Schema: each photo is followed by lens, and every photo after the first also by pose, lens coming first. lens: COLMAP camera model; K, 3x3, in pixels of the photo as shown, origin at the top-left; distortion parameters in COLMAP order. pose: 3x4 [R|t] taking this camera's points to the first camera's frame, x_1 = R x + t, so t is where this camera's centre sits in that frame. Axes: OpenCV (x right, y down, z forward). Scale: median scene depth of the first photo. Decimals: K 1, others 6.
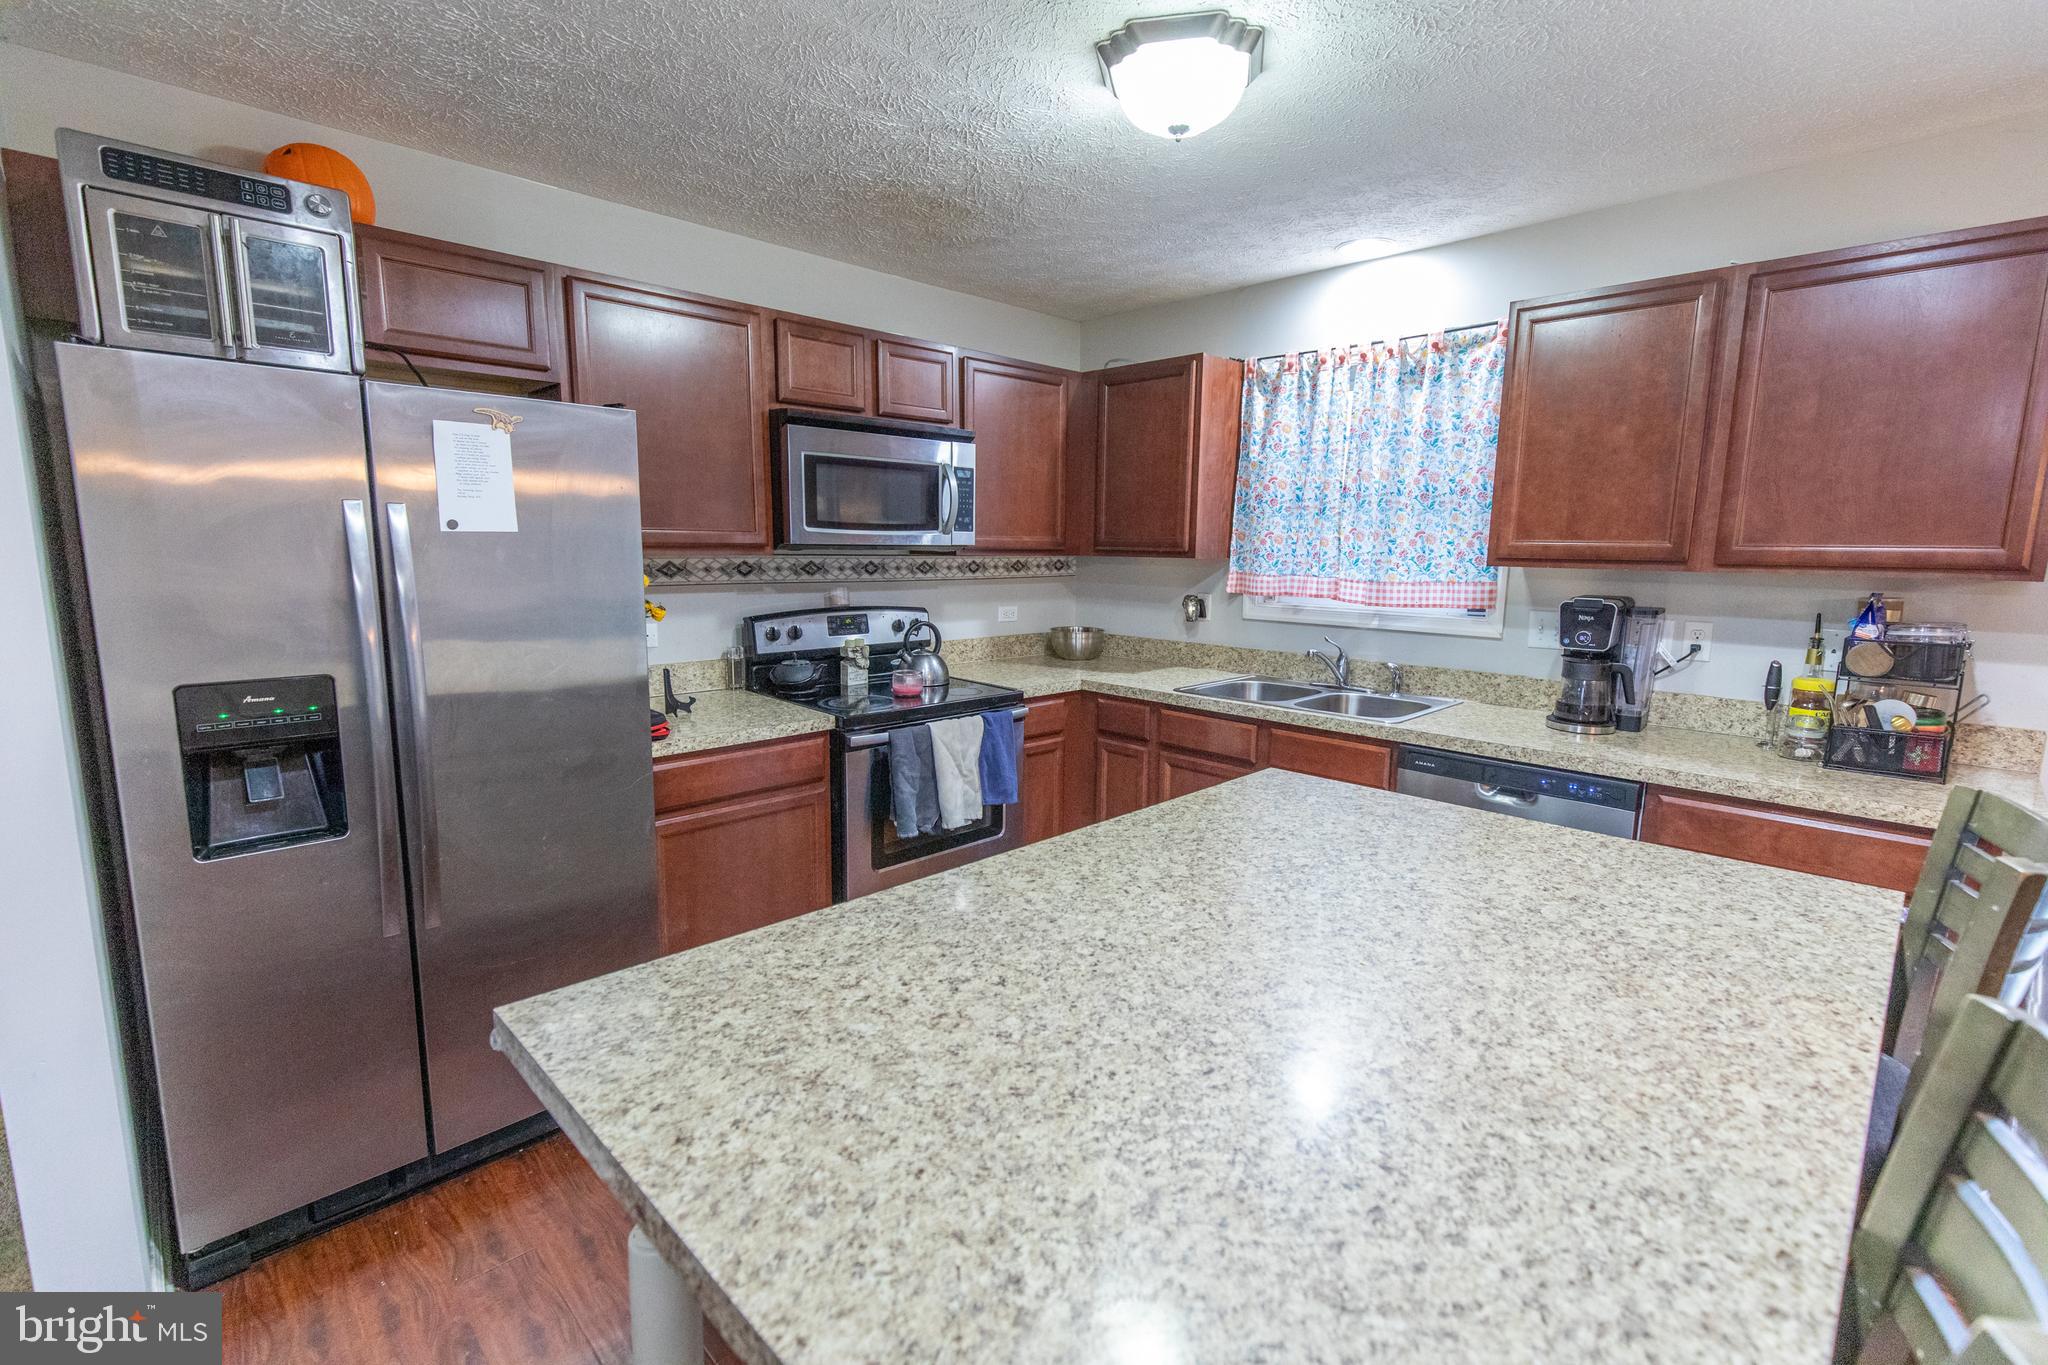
lens RADIAL K [[917.4, 0, 1033.0], [0, 917.4, 684.8], [0, 0, 1]] dist [0.009379, -0.001172]
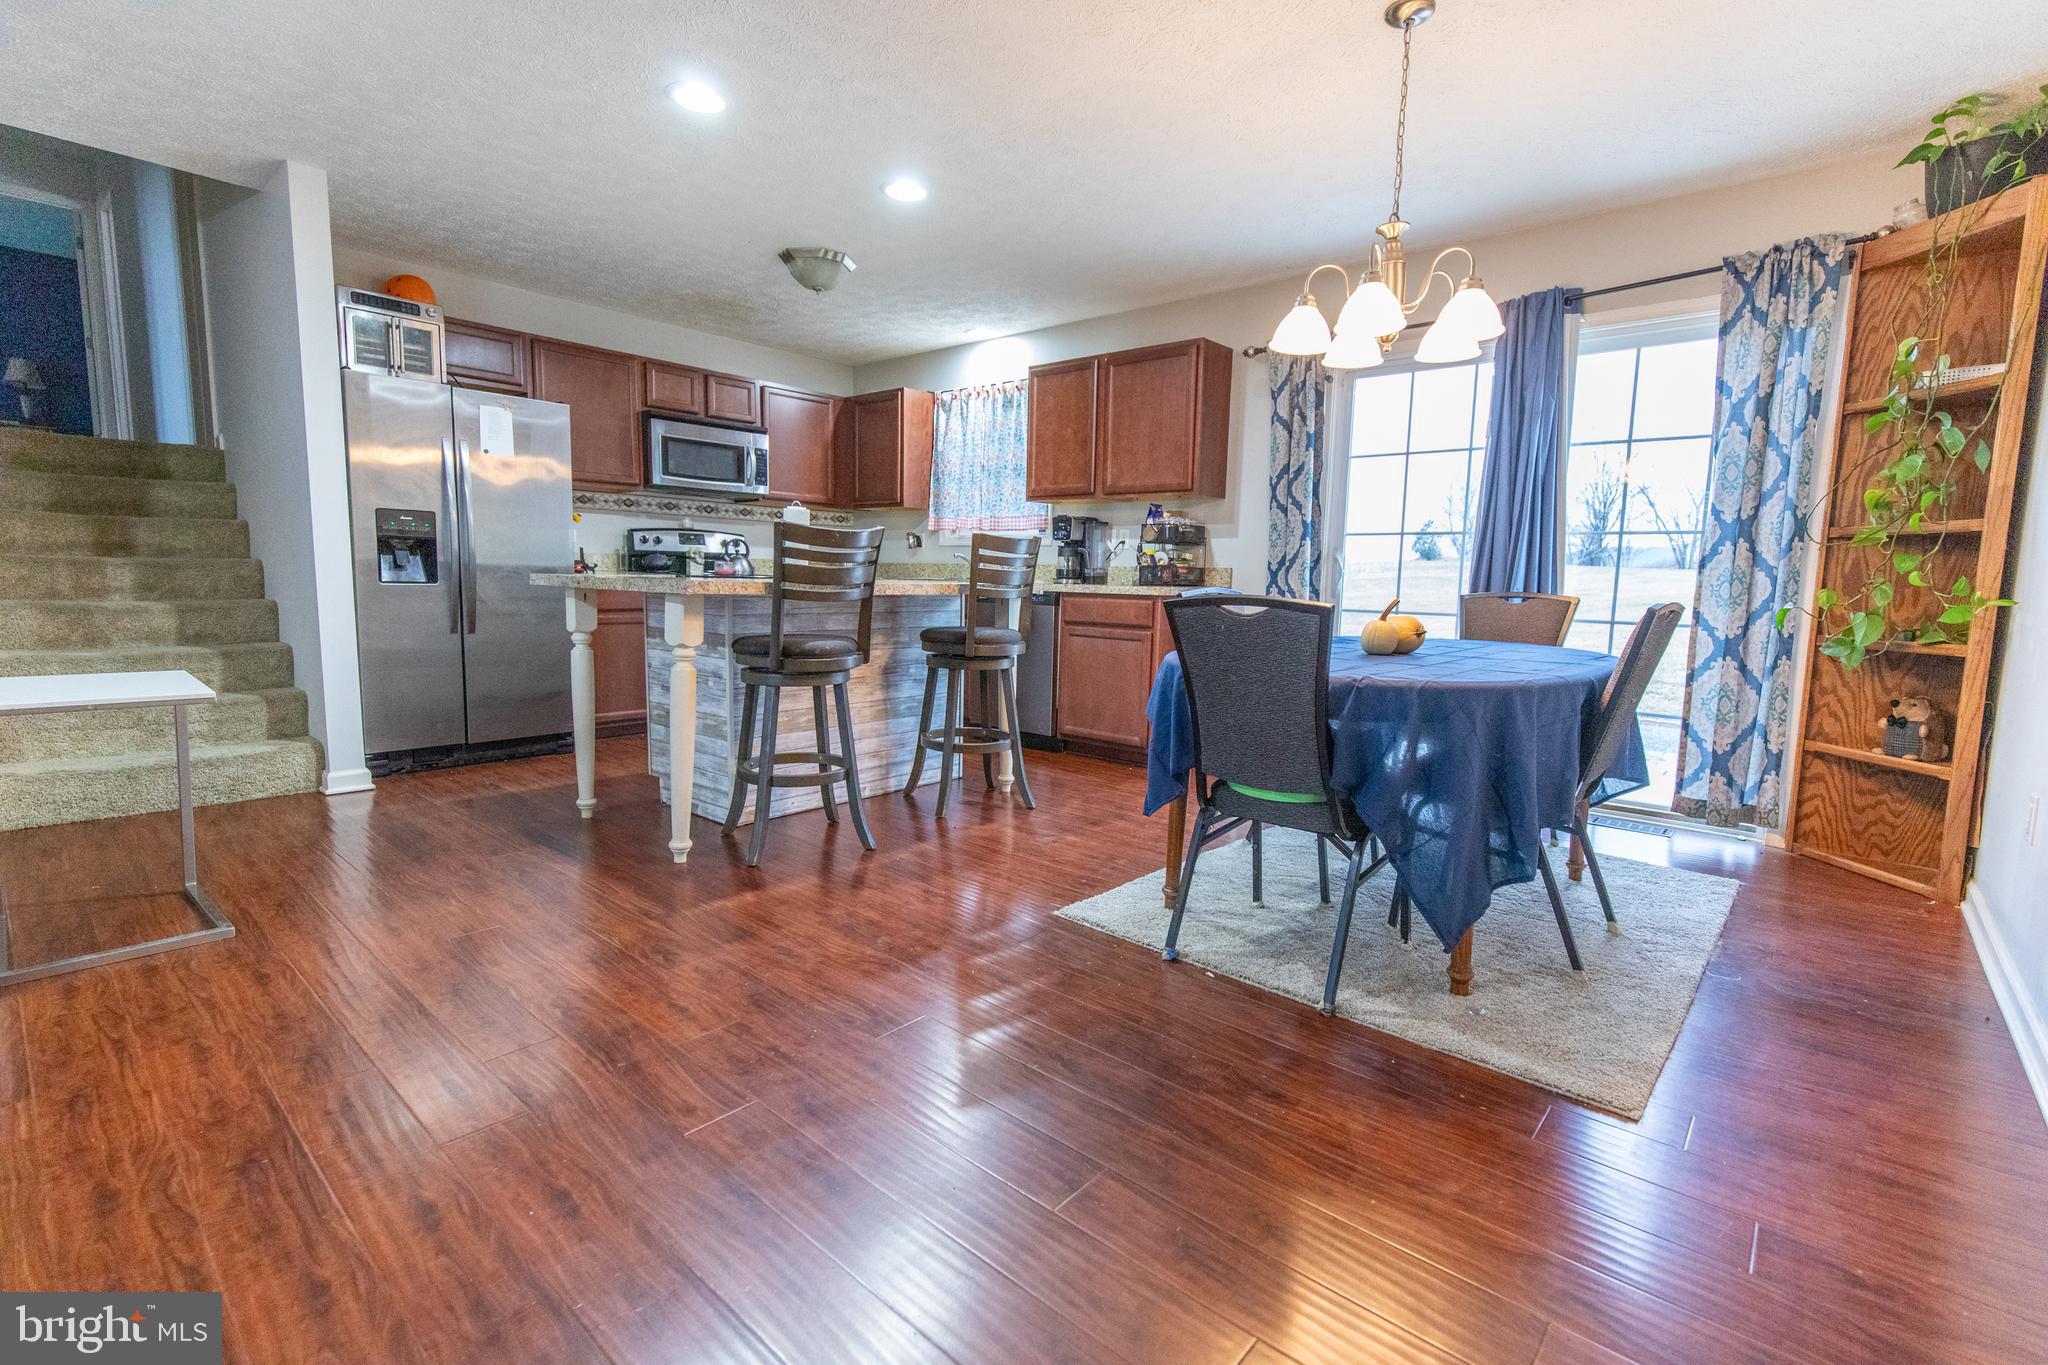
lens RADIAL K [[917.4, 0, 1033.0], [0, 917.4, 684.8], [0, 0, 1]] dist [0.009379, -0.001172]
pose [[0.996493, 0.000944, 0.083674, 0.303709], [0.001871, 0.999435, -0.033562, 0.278247], [-0.083659, 0.033601, 0.995928, -0.784326]]
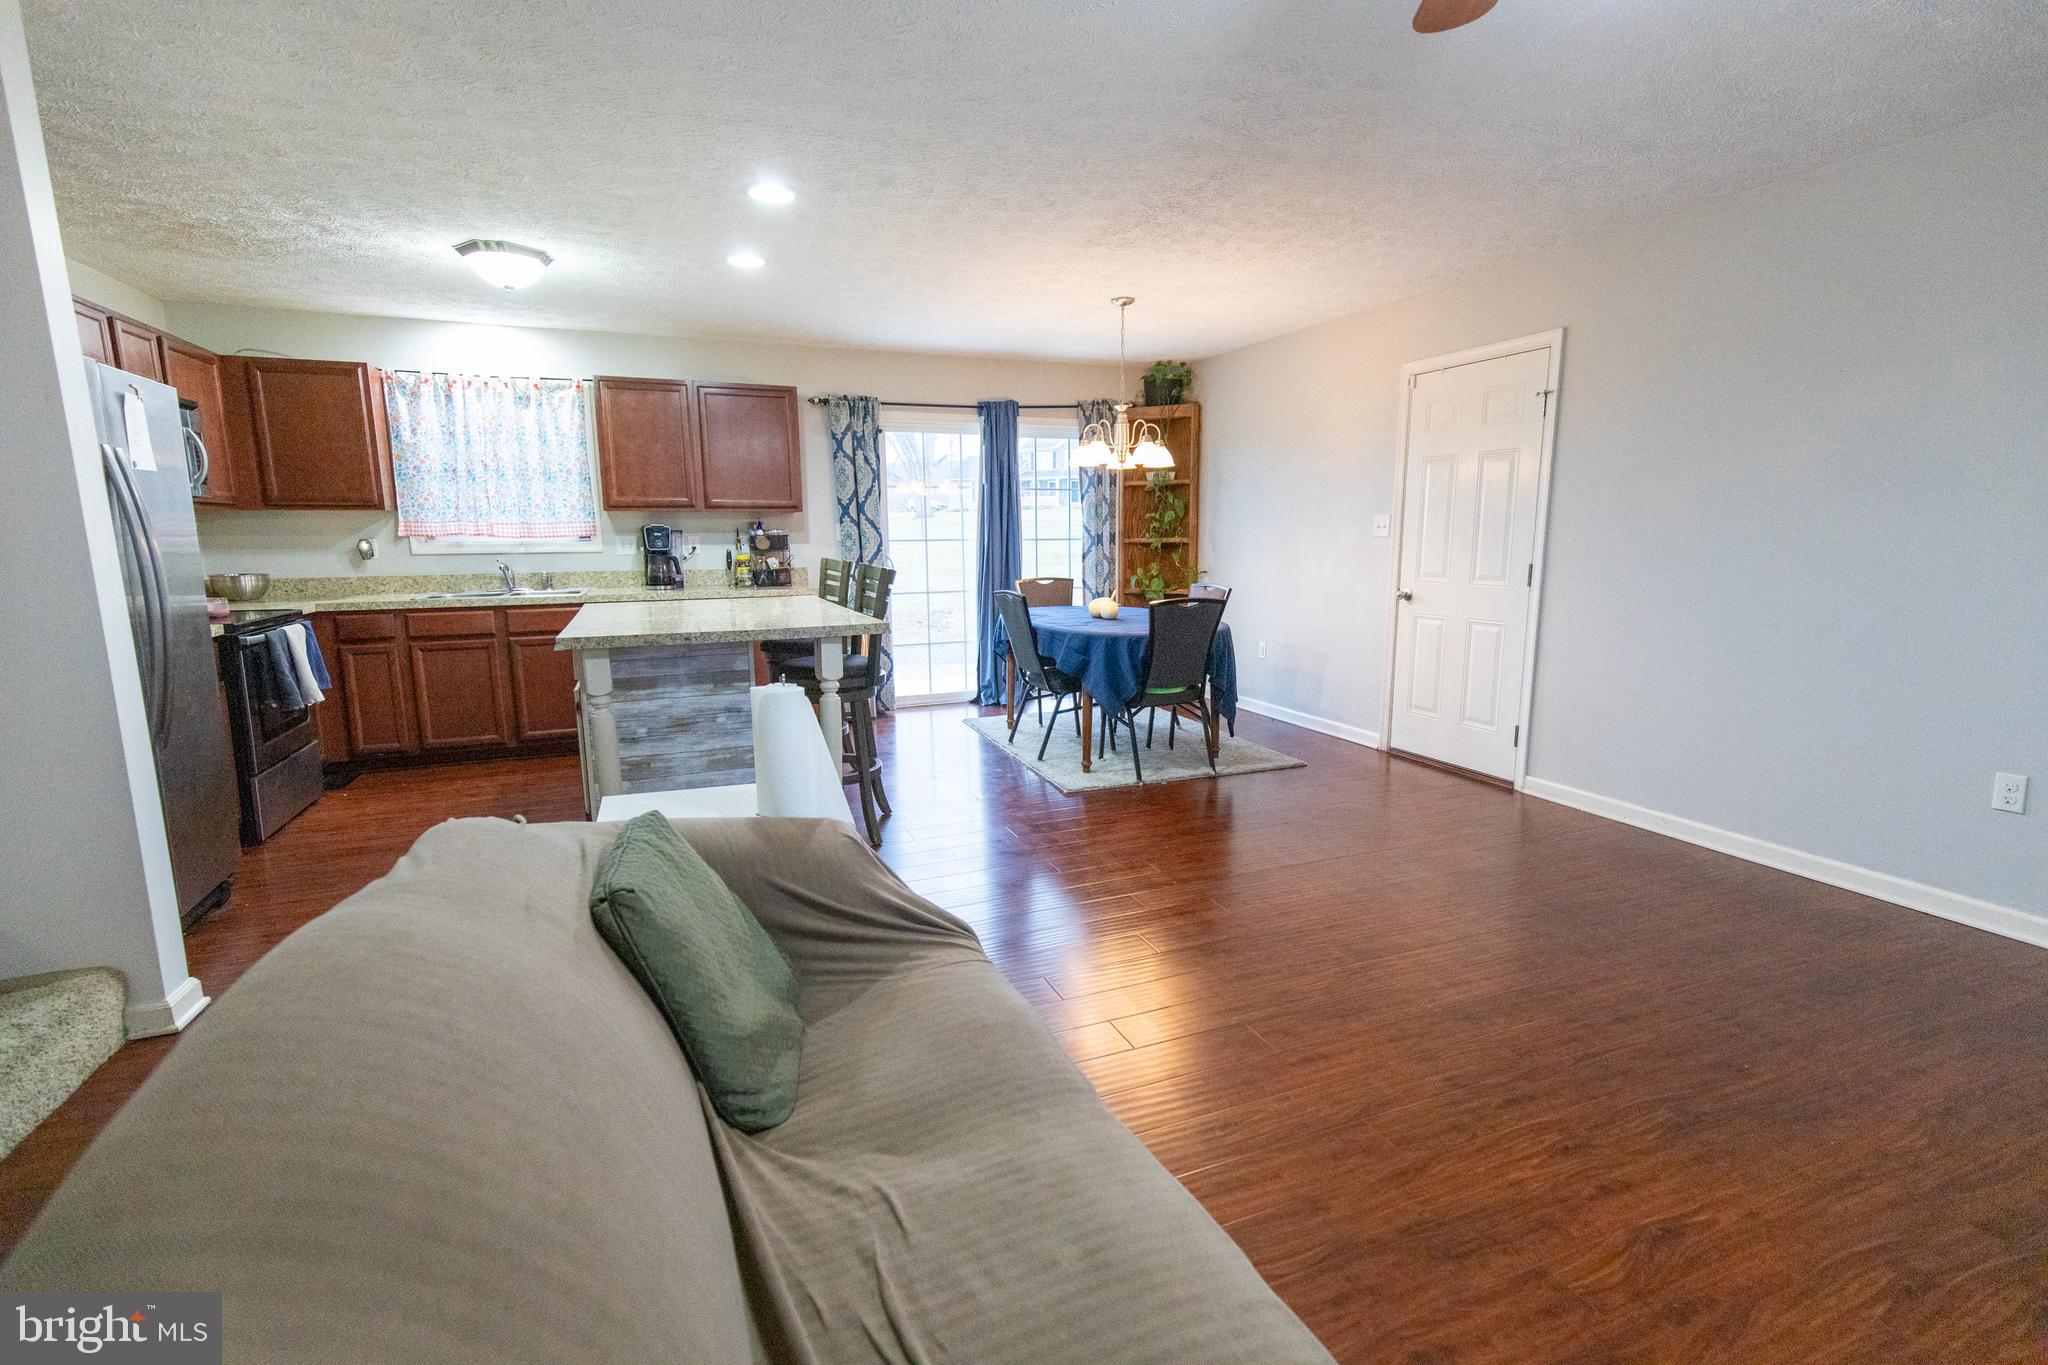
lens RADIAL K [[917.4, 0, 1033.0], [0, 917.4, 684.8], [0, 0, 1]] dist [0.009379, -0.001172]
pose [[0.376069, -0.168831, 0.911081, -0.860607], [0.155010, 0.980867, 0.117779, 0.123474], [-0.913534, 0.096933, 0.395045, -0.477593]]
